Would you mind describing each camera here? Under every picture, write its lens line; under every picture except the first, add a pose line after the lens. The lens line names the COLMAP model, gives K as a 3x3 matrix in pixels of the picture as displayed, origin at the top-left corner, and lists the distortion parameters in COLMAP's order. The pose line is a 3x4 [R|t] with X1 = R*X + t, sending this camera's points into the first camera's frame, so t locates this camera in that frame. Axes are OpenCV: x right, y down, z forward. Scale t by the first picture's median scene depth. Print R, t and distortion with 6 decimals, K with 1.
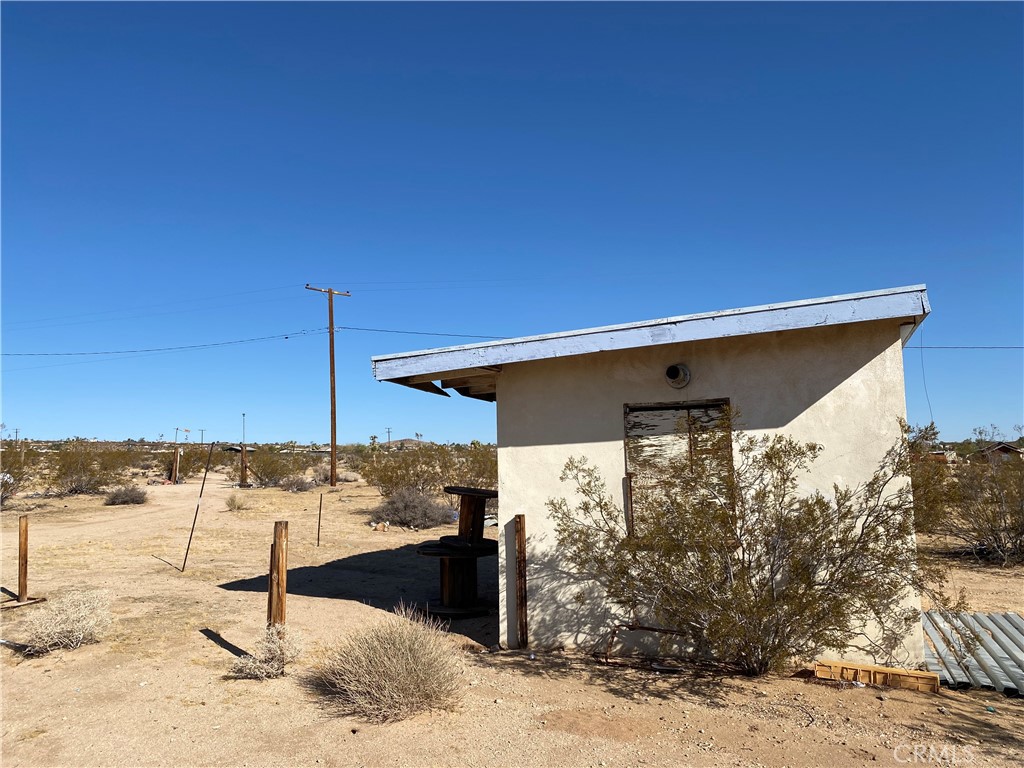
lens RADIAL K [[802.2, 0, 512.0], [0, 802.2, 384.0], [0, 0, 1]] dist [0.124663, -0.210928]
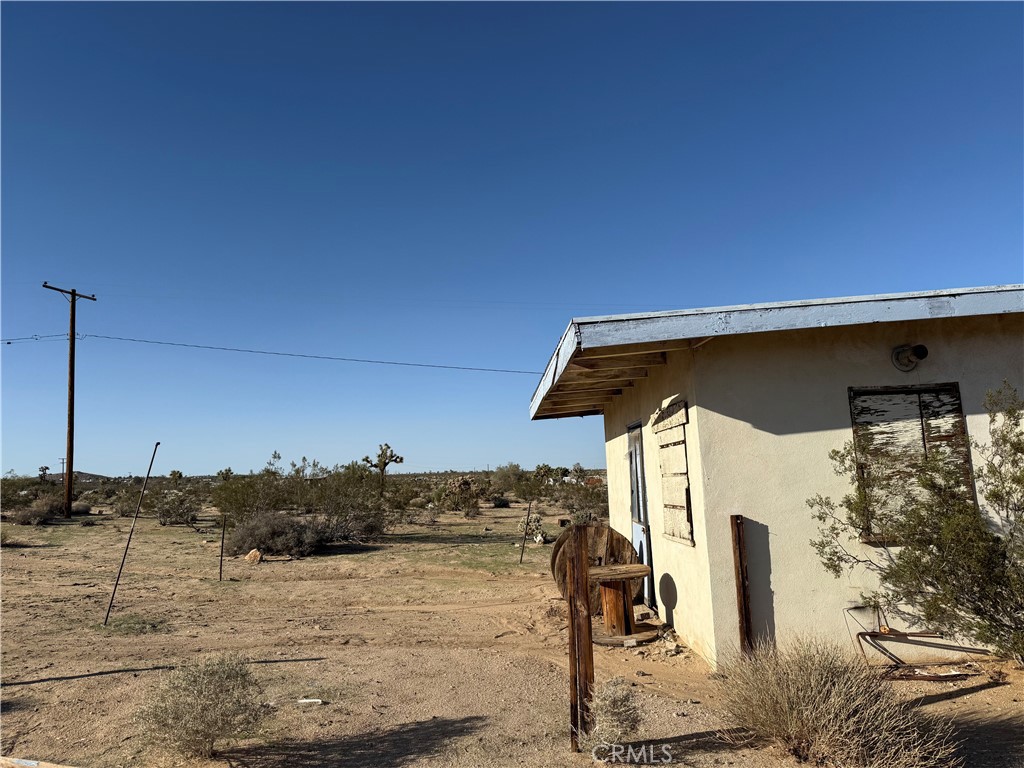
lens RADIAL K [[714.8, 0, 514.4], [0, 714.8, 389.2], [0, 0, 1]] dist [0.117101, -0.185930]
pose [[0.905069, 0.036856, 0.423664, -0.557078], [-0.018601, 0.998715, -0.047143, 0.074044], [-0.424857, 0.034787, 0.904592, 0.432832]]
